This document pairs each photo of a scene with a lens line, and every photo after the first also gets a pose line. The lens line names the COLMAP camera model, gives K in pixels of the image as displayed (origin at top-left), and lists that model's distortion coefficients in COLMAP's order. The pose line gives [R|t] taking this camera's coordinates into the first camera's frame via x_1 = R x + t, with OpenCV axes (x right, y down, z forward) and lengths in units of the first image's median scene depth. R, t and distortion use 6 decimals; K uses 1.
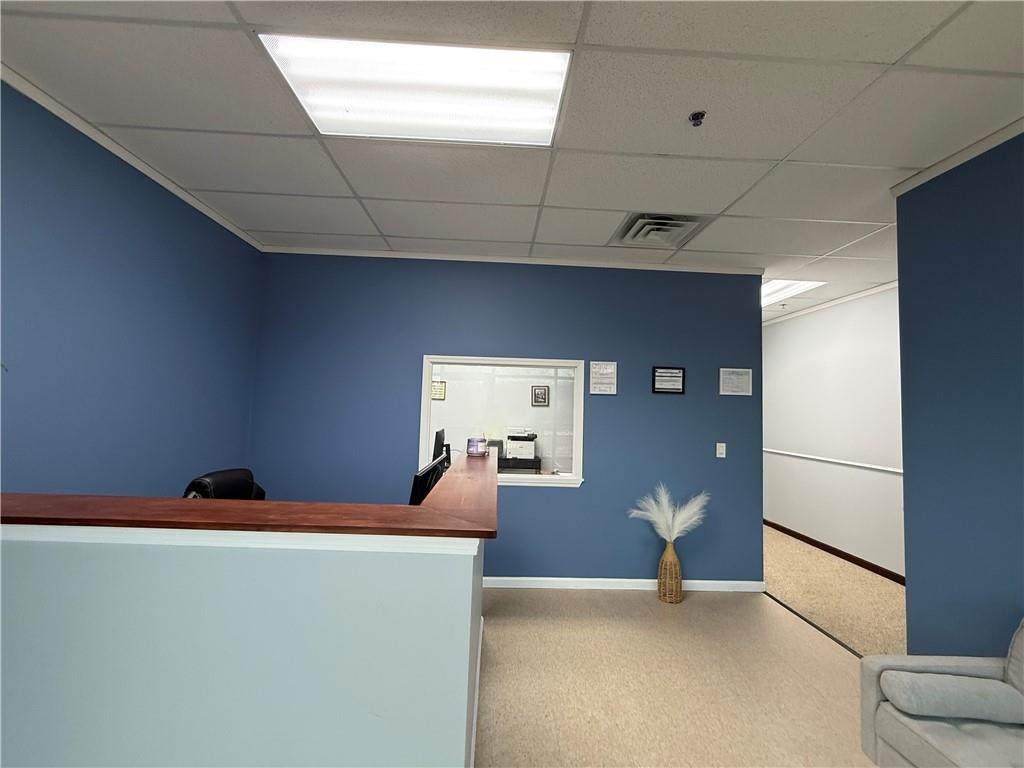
lens RADIAL K [[414.0, 0, 512.0], [0, 414.0, 384.0], [0, 0, 1]] dist [0.000164, 0.000003]
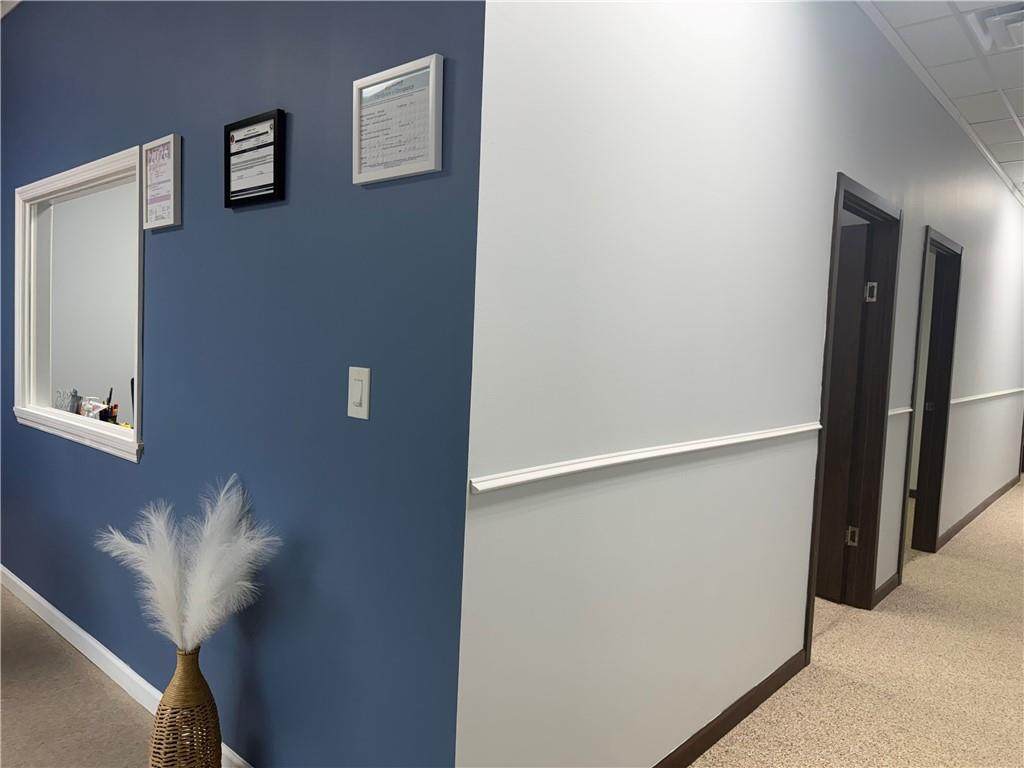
lens RADIAL K [[730.2, 0, 512.0], [0, 730.2, 384.0], [0, 0, 1]] dist [0.004062, 0.001382]
pose [[0.728041, 0.043550, -0.684149, 0.907122], [0.017146, 0.996511, 0.081679, 0.117180], [0.685319, -0.071196, 0.724754, 0.721775]]
